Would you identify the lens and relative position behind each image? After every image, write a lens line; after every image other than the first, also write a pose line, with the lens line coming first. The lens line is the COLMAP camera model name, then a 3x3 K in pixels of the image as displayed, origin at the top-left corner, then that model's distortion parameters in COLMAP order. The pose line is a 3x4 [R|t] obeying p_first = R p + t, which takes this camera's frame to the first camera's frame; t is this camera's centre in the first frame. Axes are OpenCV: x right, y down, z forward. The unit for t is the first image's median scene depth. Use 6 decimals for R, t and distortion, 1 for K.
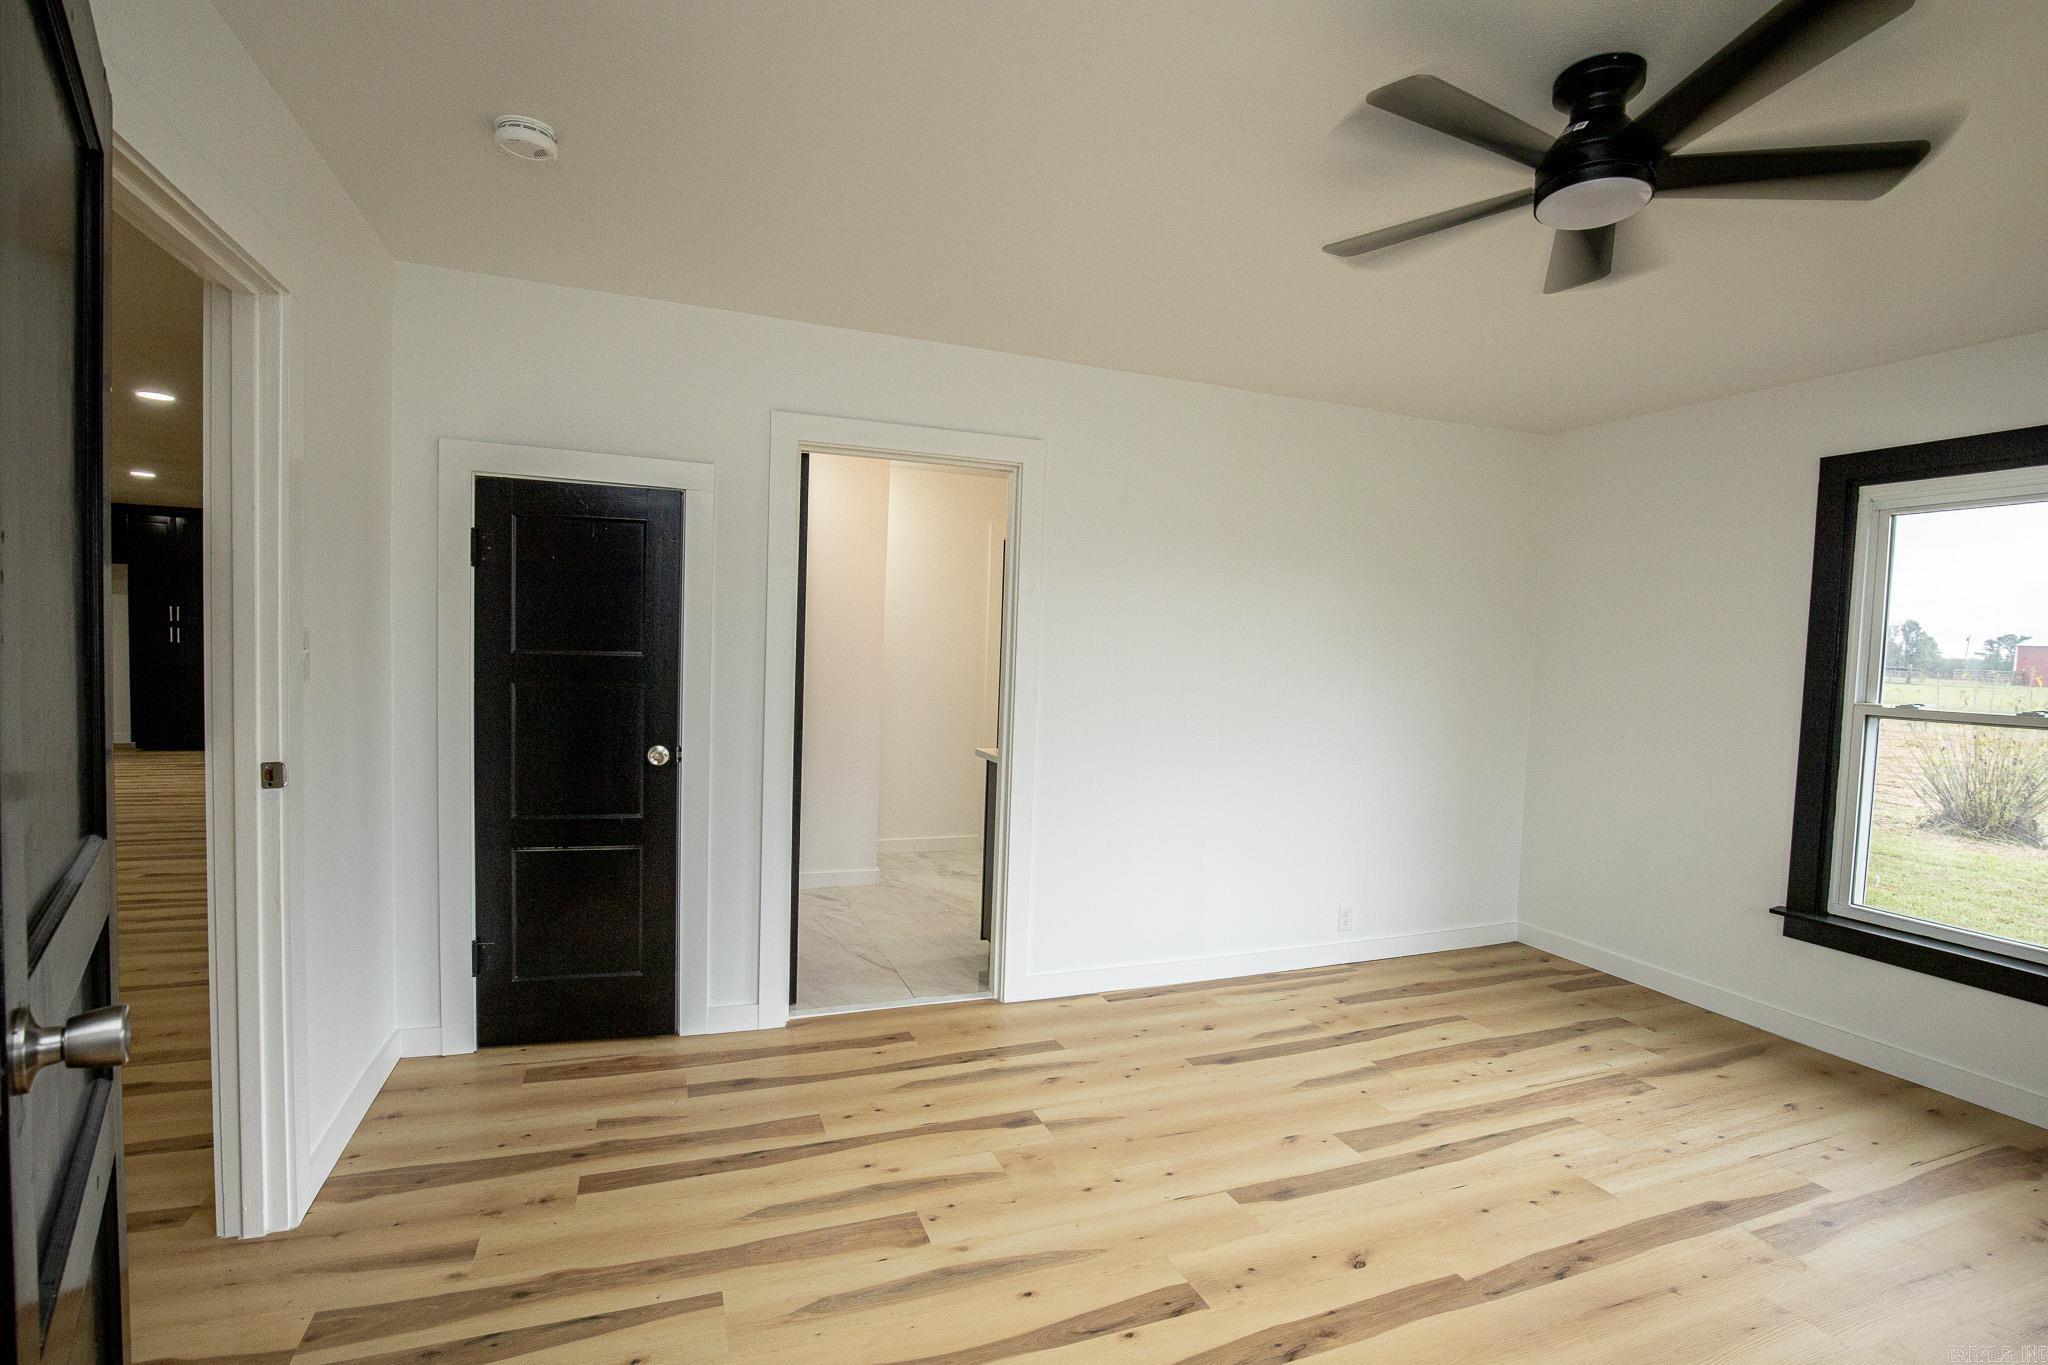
lens RADIAL K [[939.8, 0, 1005.0], [0, 939.8, 690.1], [0, 0, 1]] dist [-0.027590, 0.001313]
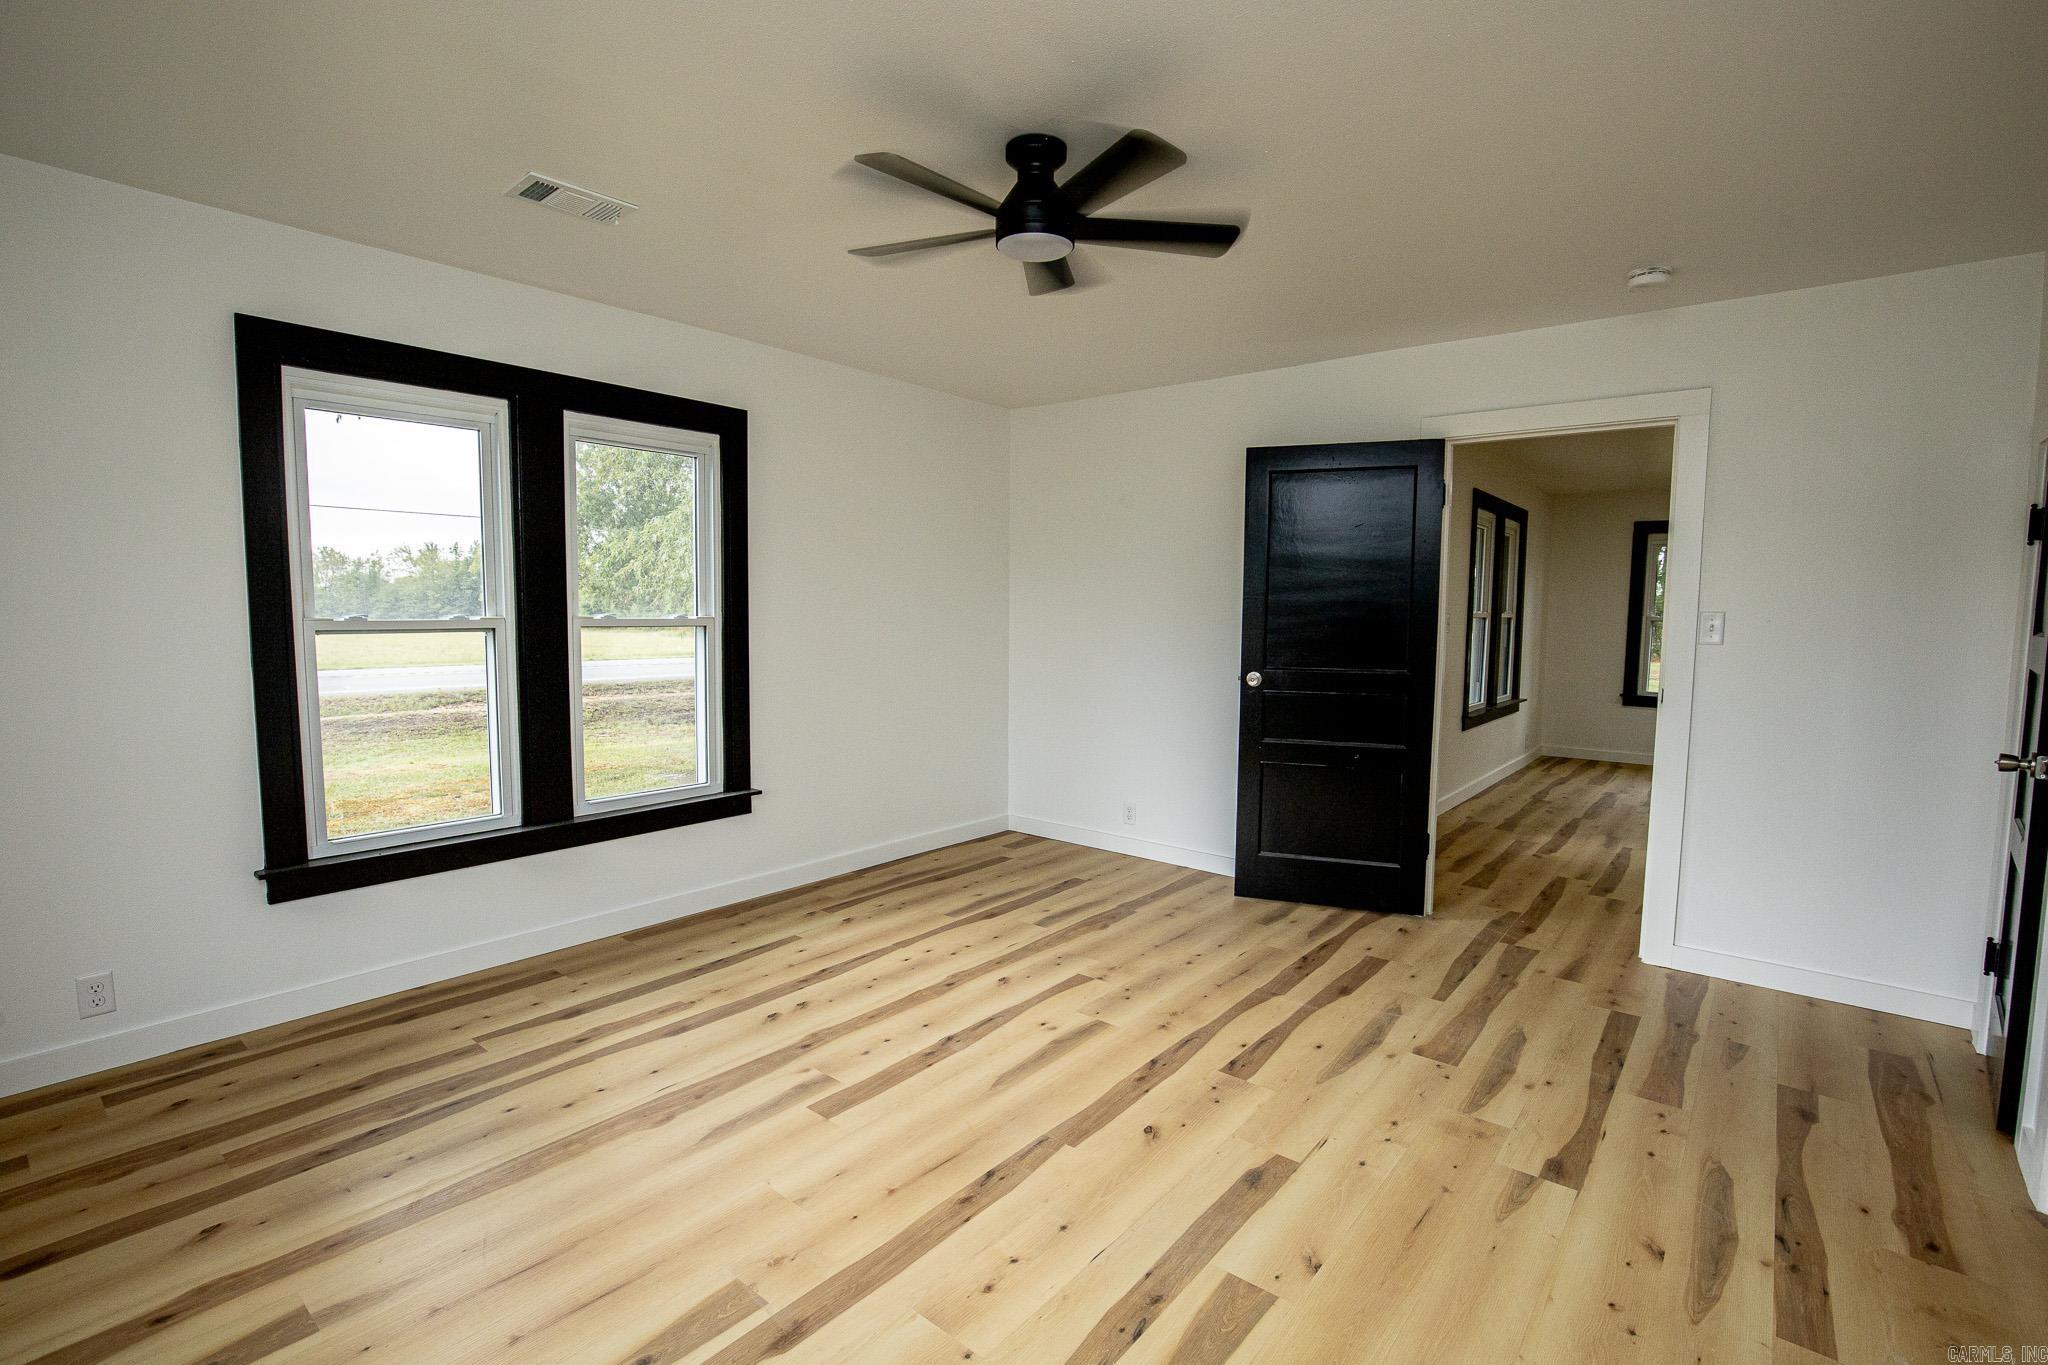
lens RADIAL K [[939.8, 0, 1005.0], [0, 939.8, 690.1], [0, 0, 1]] dist [-0.027590, 0.001313]
pose [[-0.869194, -0.003618, -0.494458, 1.003182], [-0.066493, 0.991746, 0.109630, -0.021980], [0.489980, 0.128168, -0.862260, 1.667134]]
